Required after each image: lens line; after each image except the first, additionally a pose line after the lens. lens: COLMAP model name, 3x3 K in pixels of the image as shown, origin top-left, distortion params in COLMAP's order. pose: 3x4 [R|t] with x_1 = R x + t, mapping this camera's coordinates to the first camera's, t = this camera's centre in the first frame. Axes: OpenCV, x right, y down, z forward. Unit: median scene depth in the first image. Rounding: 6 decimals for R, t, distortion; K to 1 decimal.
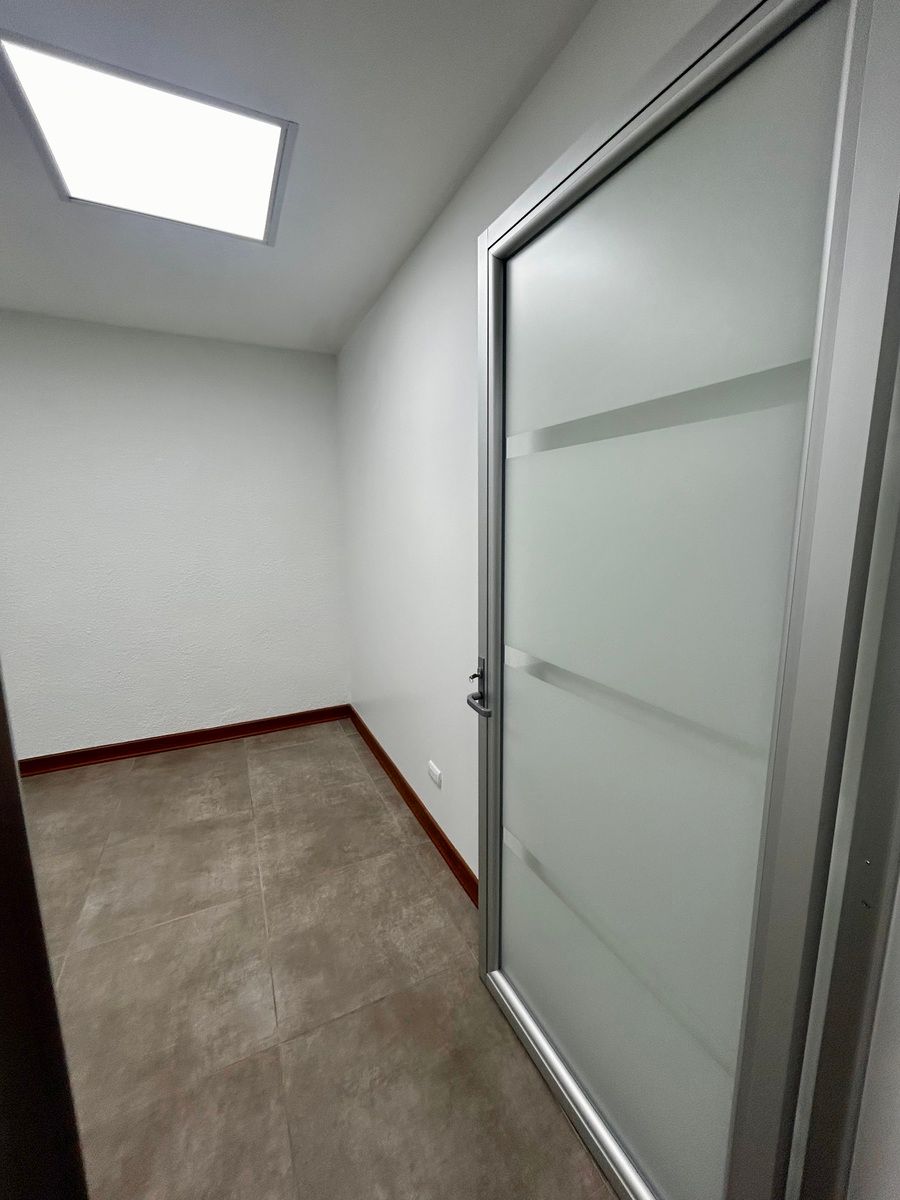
lens RADIAL K [[484.3, 0, 454.4], [0, 484.3, 600.2], [0, 0, 1]] dist [-0.005954, 0.000227]
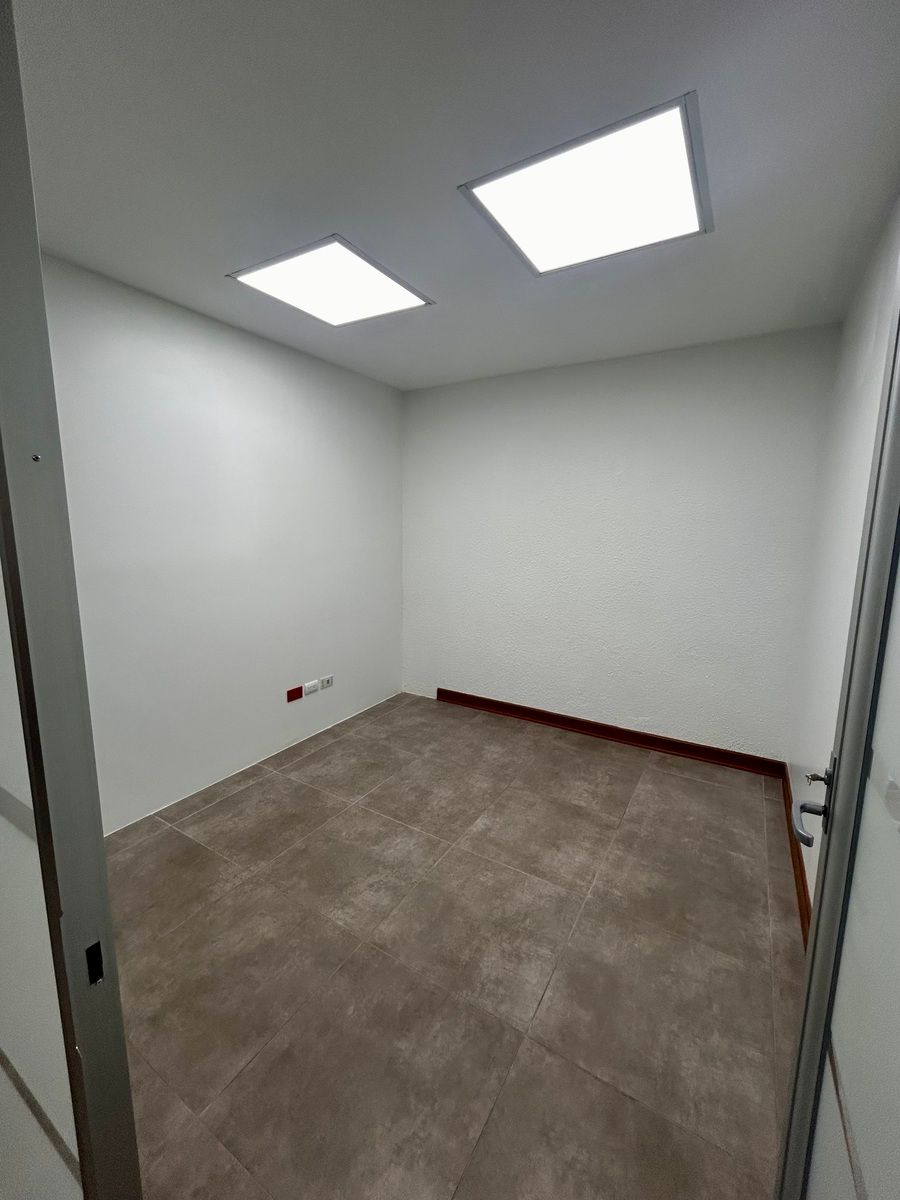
lens RADIAL K [[484.3, 0, 454.4], [0, 484.3, 600.2], [0, 0, 1]] dist [-0.005954, 0.000227]
pose [[0.533116, 0.134613, -0.835264, 0.198729], [-0.147818, 0.986896, 0.064704, -0.032663], [0.833029, 0.088973, 0.546028, 0.148724]]
